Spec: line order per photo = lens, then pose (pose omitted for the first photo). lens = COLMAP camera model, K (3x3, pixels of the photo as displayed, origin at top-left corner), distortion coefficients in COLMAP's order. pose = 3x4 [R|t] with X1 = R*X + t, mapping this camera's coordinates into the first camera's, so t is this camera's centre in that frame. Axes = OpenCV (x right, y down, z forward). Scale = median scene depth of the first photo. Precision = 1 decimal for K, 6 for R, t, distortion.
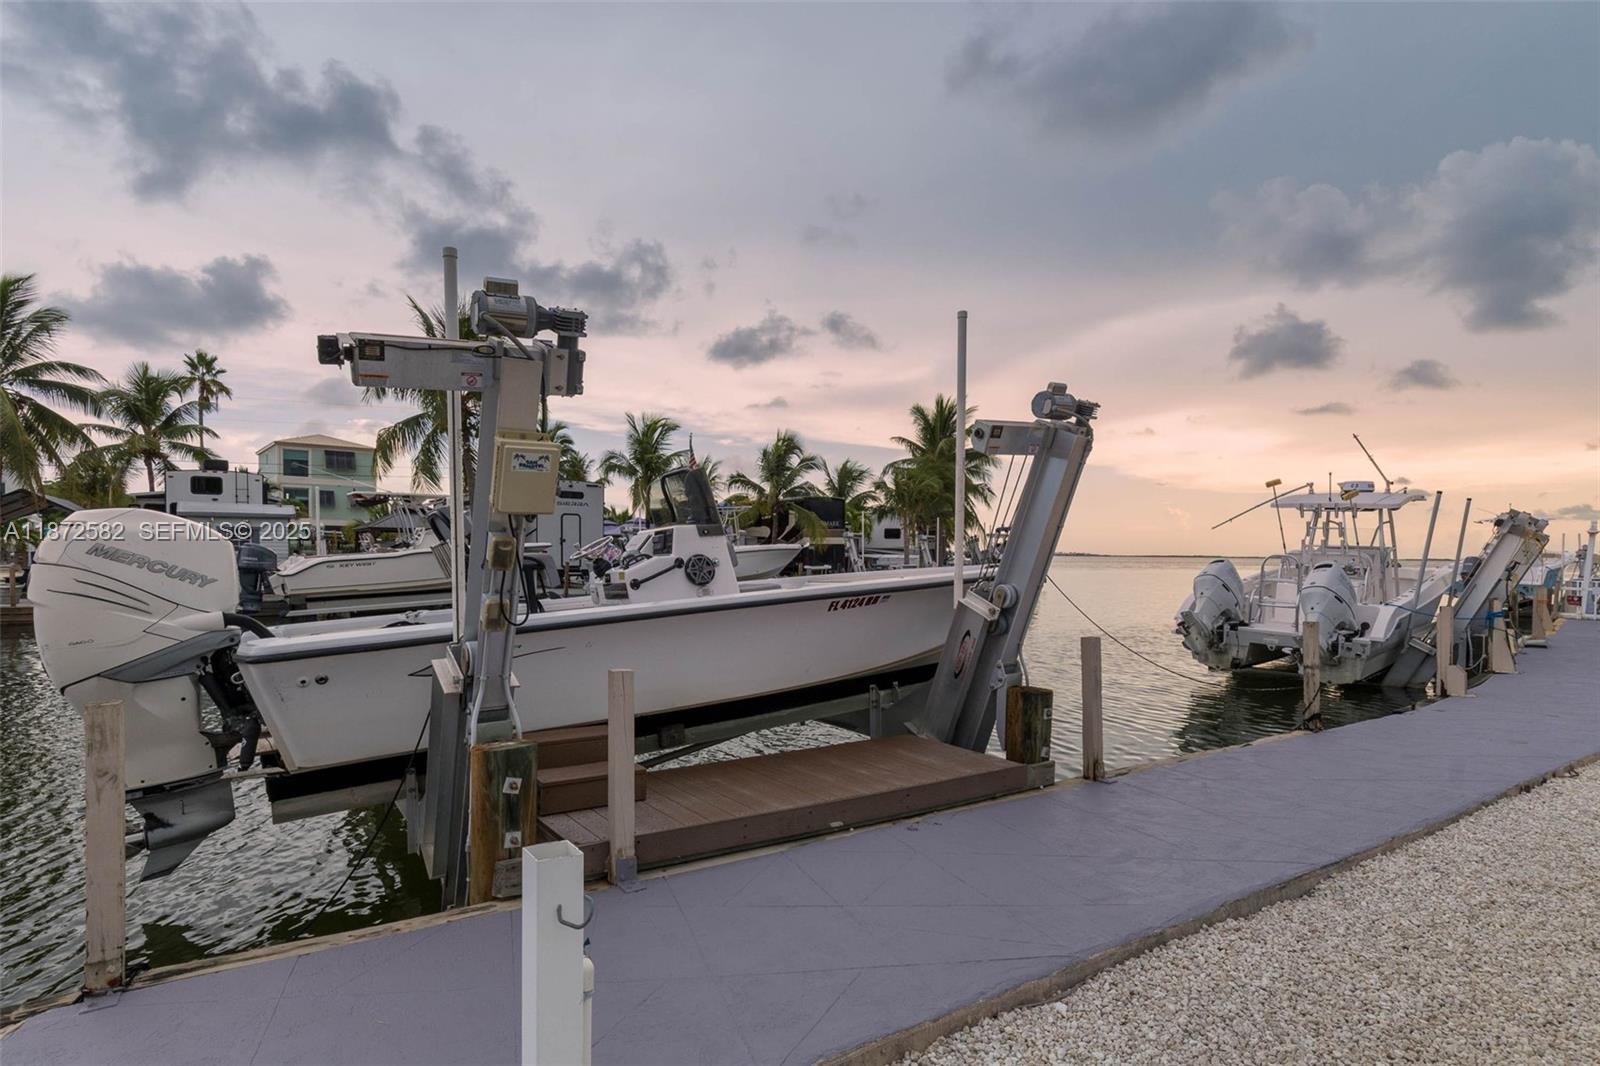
lens RADIAL K [[929.3, 0, 840.5], [0, 929.3, 539.5], [0, 0, 1]] dist [-0.004948, -0.000227]
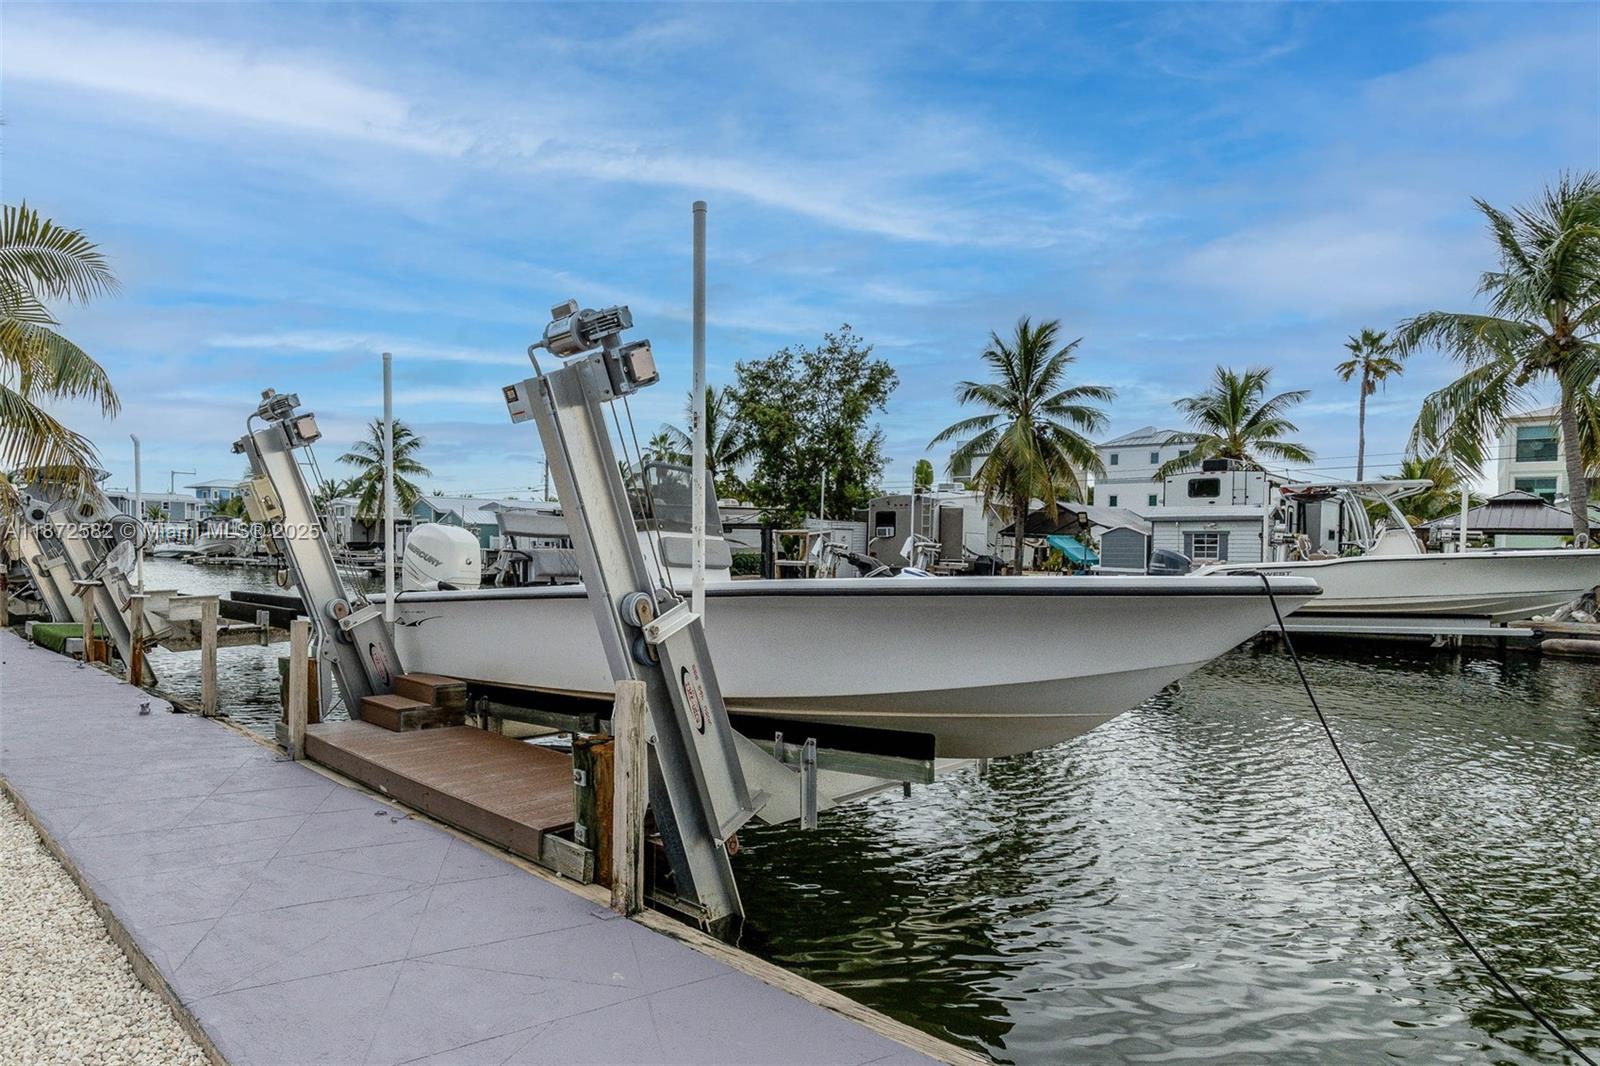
lens RADIAL K [[1191.3, 0, 779.1], [0, 1191.3, 571.3], [0, 0, 1]] dist [0.003219, 0.002384]
pose [[0.007794, 0.016258, -0.999837, 0.531316], [0.001154, 0.999867, 0.016267, 0.007039], [0.999969, -0.001281, 0.007774, 0.541463]]
